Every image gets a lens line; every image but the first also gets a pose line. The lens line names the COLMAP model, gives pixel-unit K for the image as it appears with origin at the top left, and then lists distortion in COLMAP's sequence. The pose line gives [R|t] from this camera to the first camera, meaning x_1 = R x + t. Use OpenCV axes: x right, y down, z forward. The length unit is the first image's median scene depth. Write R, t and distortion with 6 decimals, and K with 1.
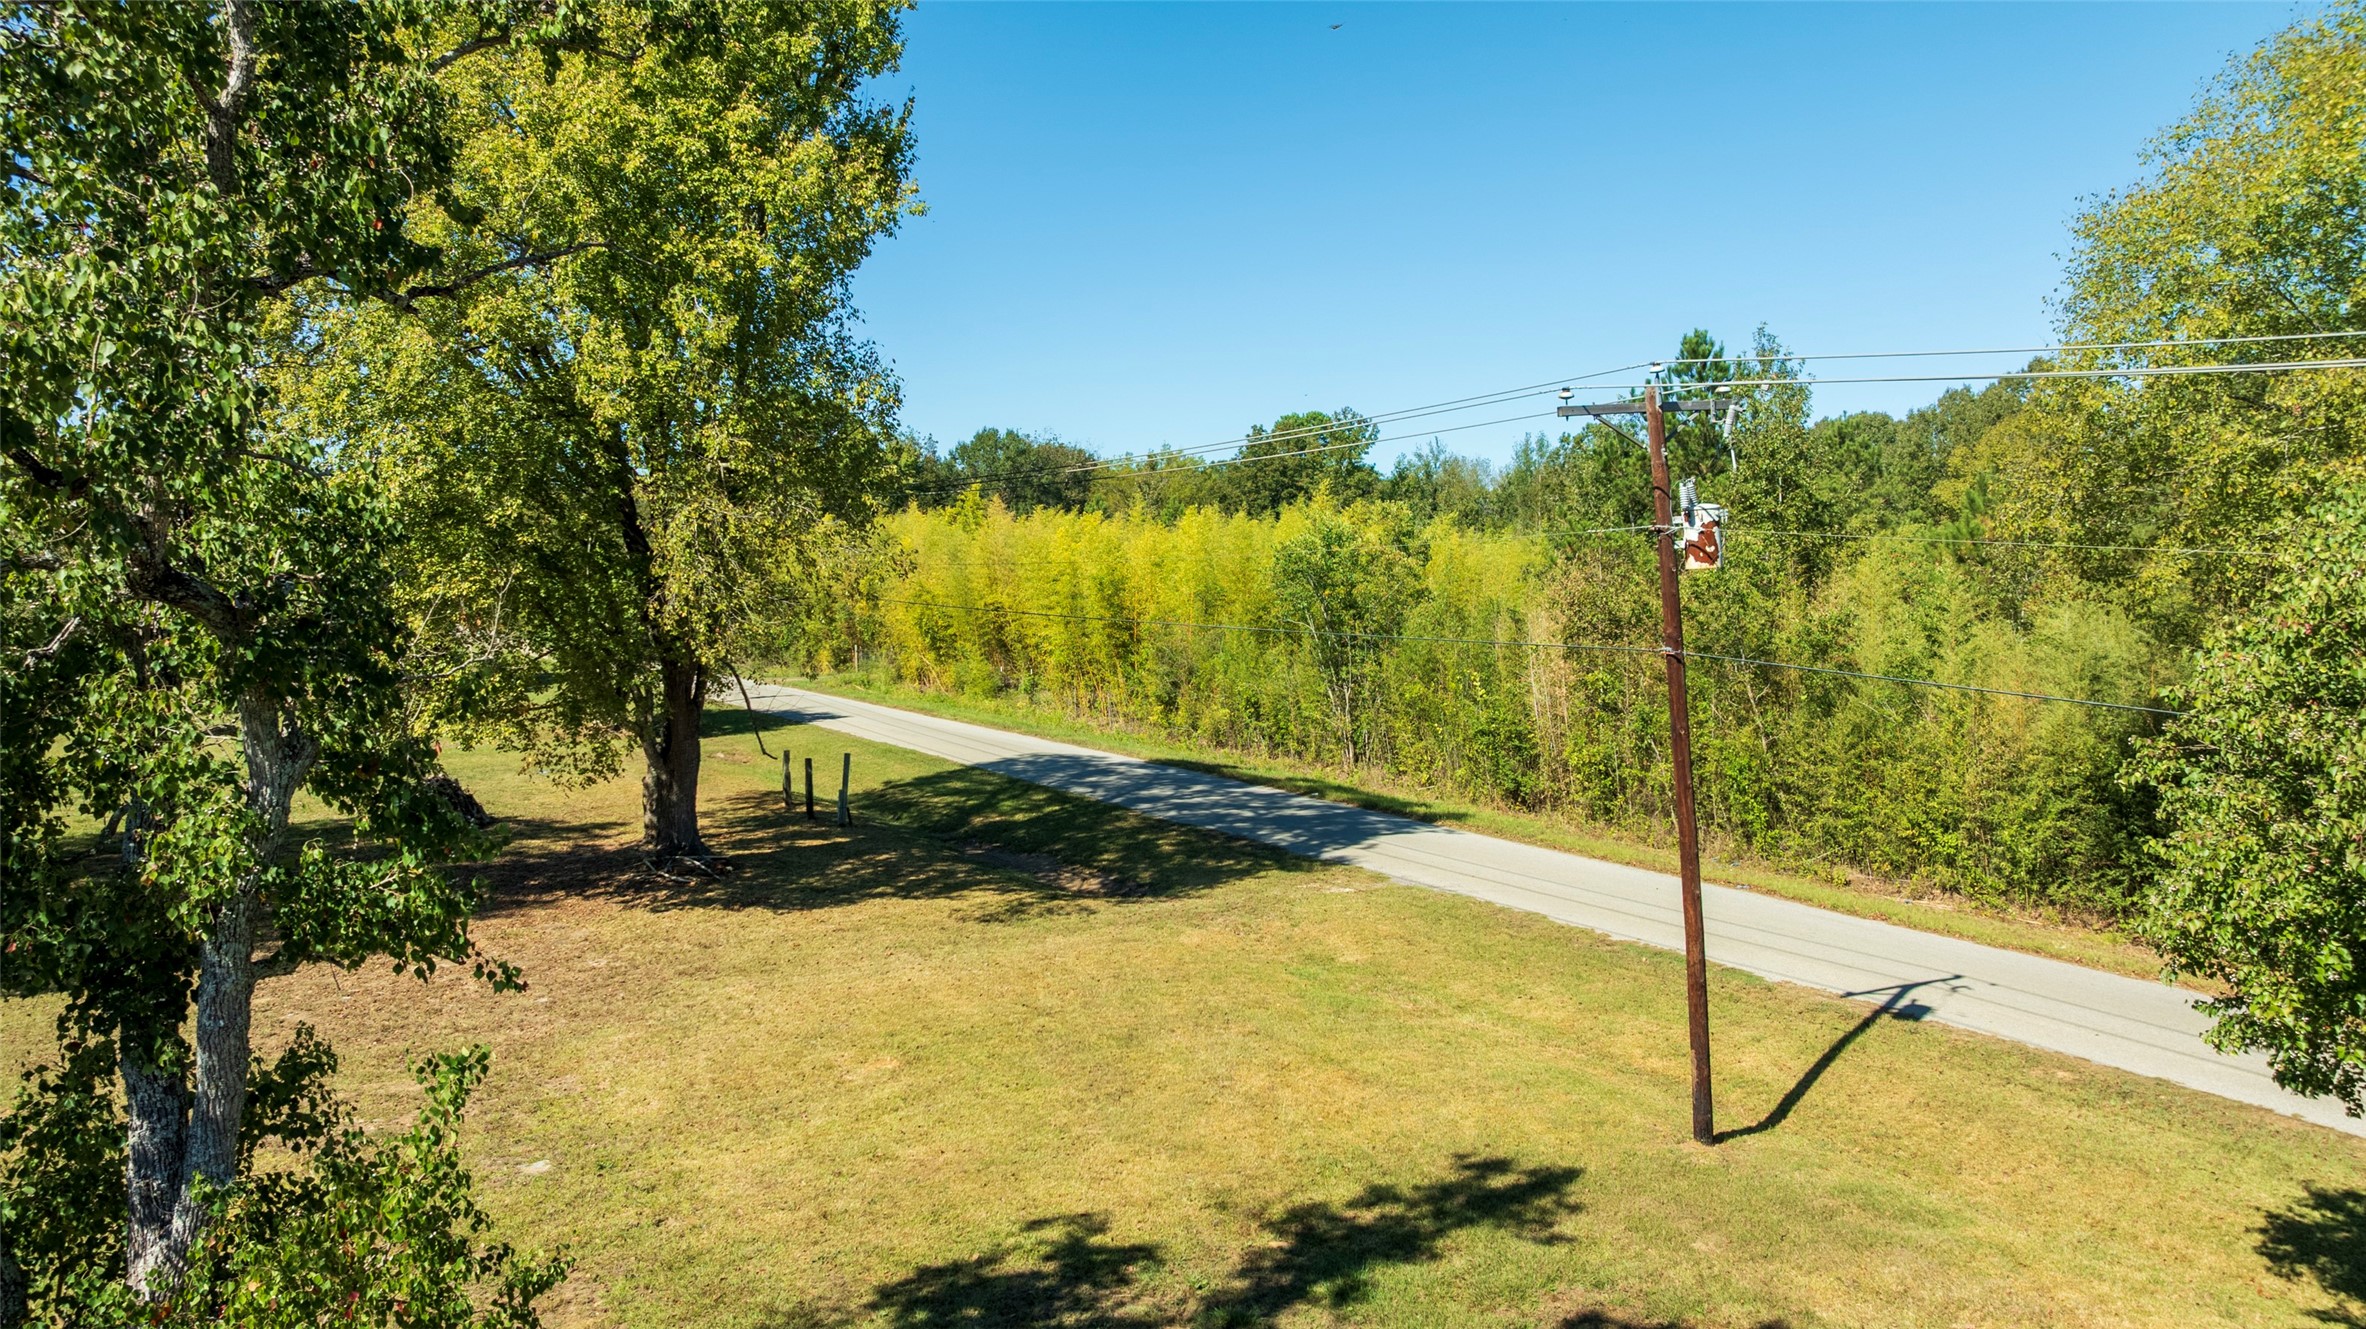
lens RADIAL K [[1625.9, 0, 1187.4], [0, 1625.9, 662.7], [0, 0, 1]] dist [-0.021080, -0.000054]
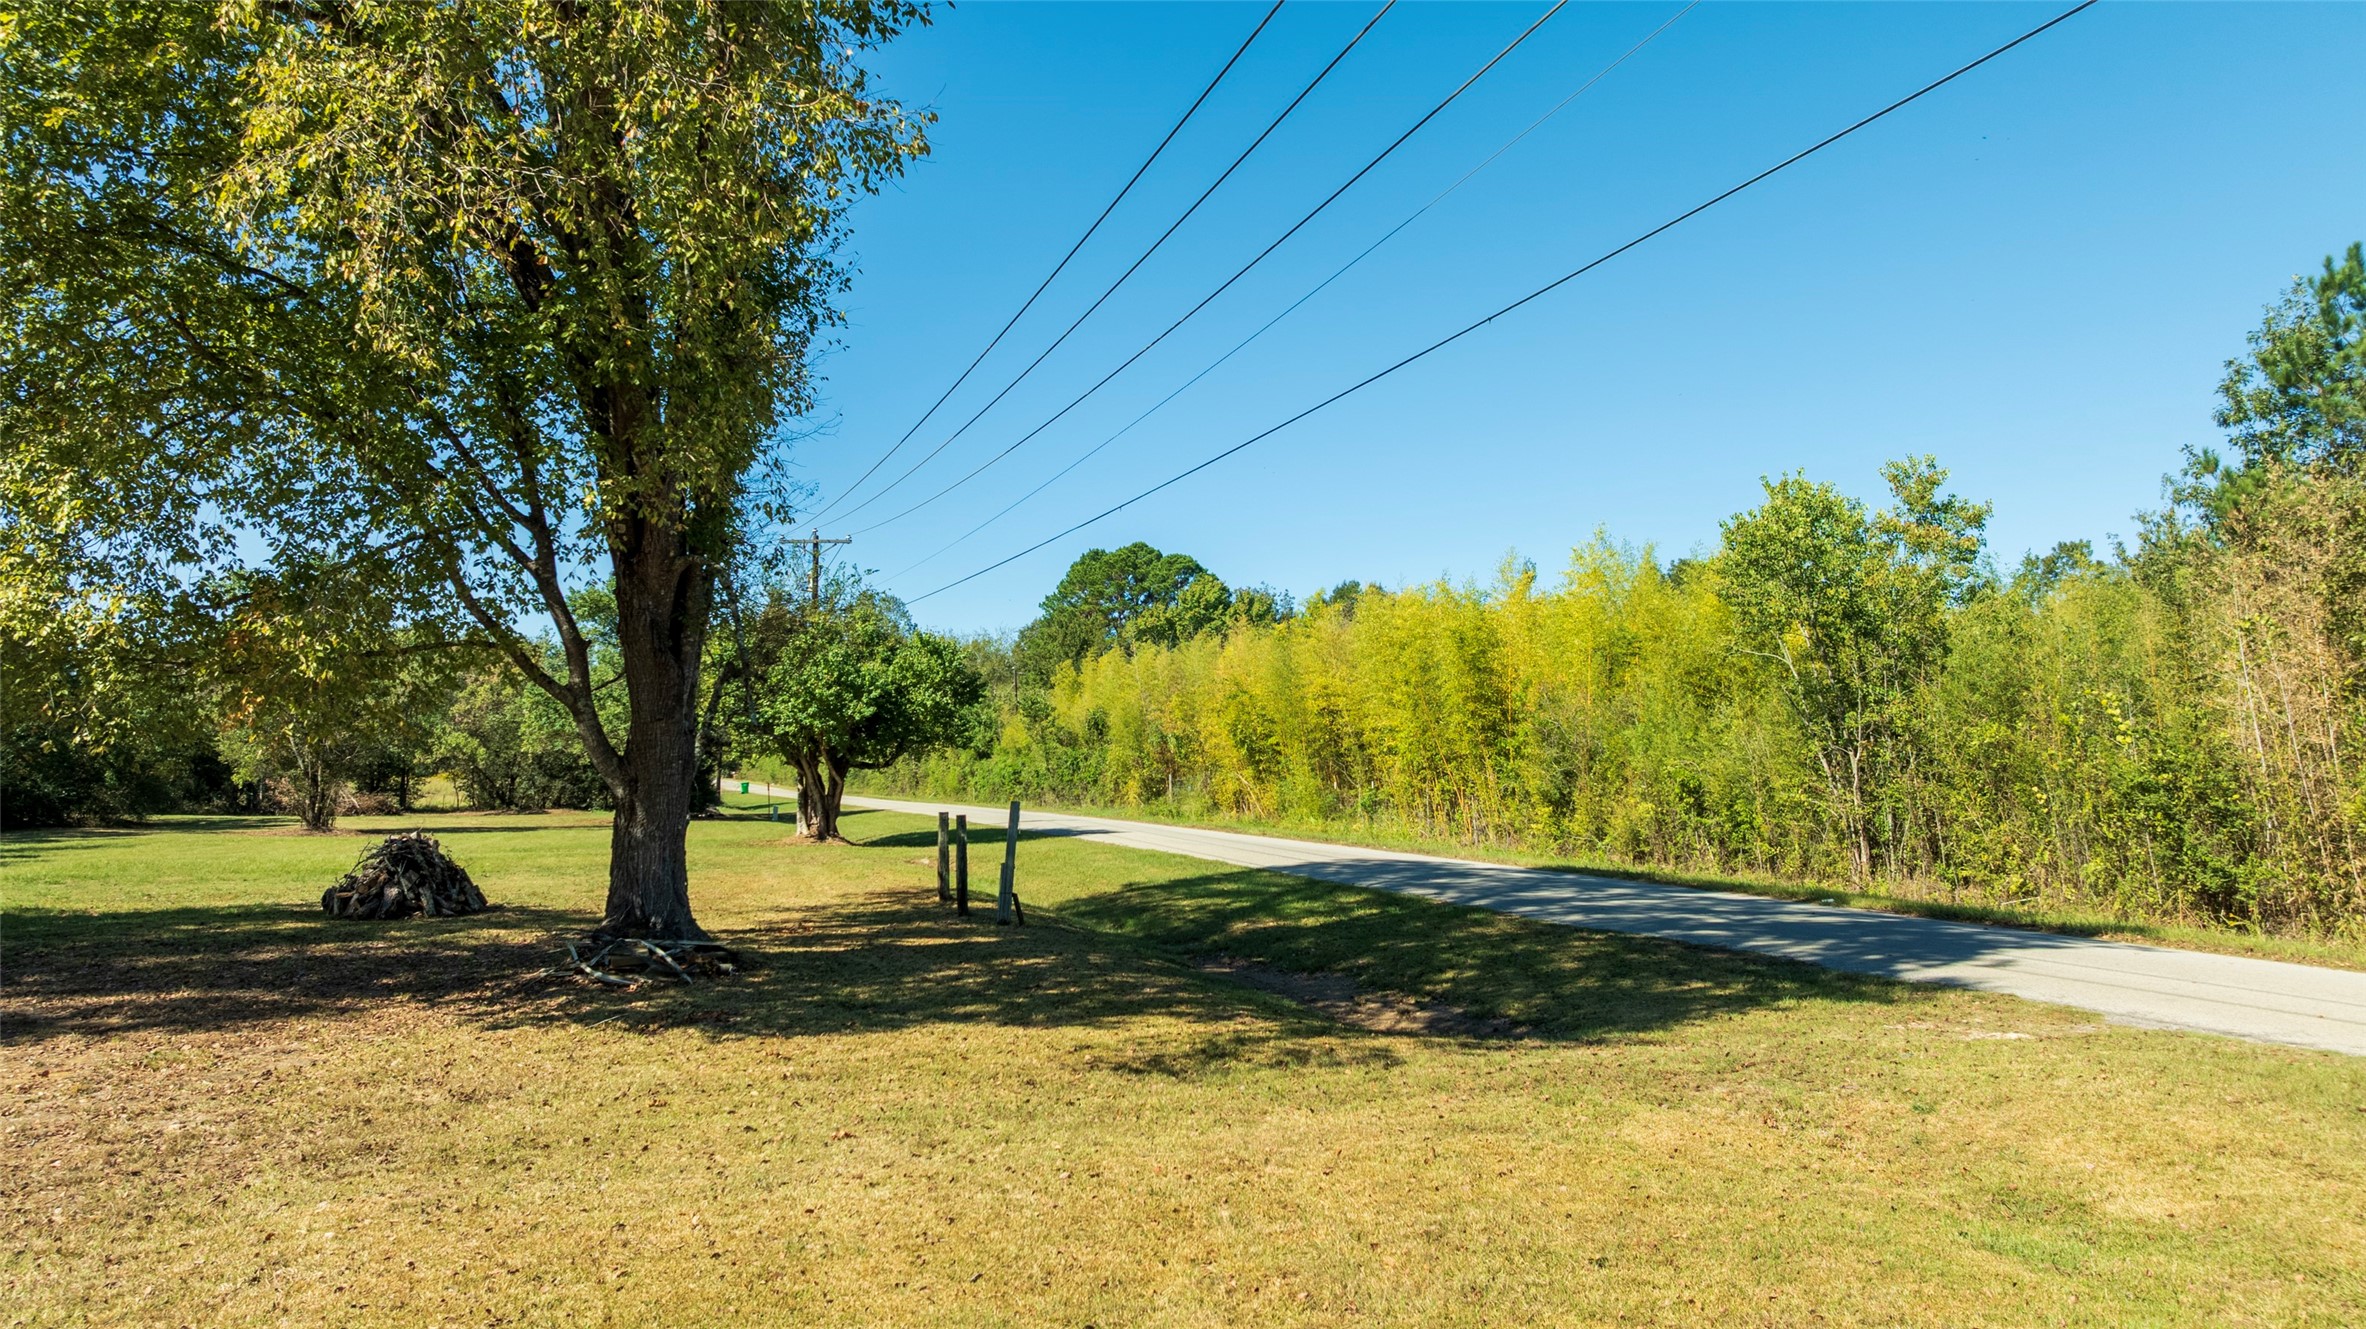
lens RADIAL K [[1625.9, 0, 1174.4], [0, 1625.9, 665.7], [0, 0, 1]] dist [-0.021080, -0.000054]
pose [[0.971491, -0.023040, -0.235955, -0.008094], [-0.005882, 0.992617, -0.121146, 0.063715], [0.237004, 0.119081, 0.964183, 0.351476]]
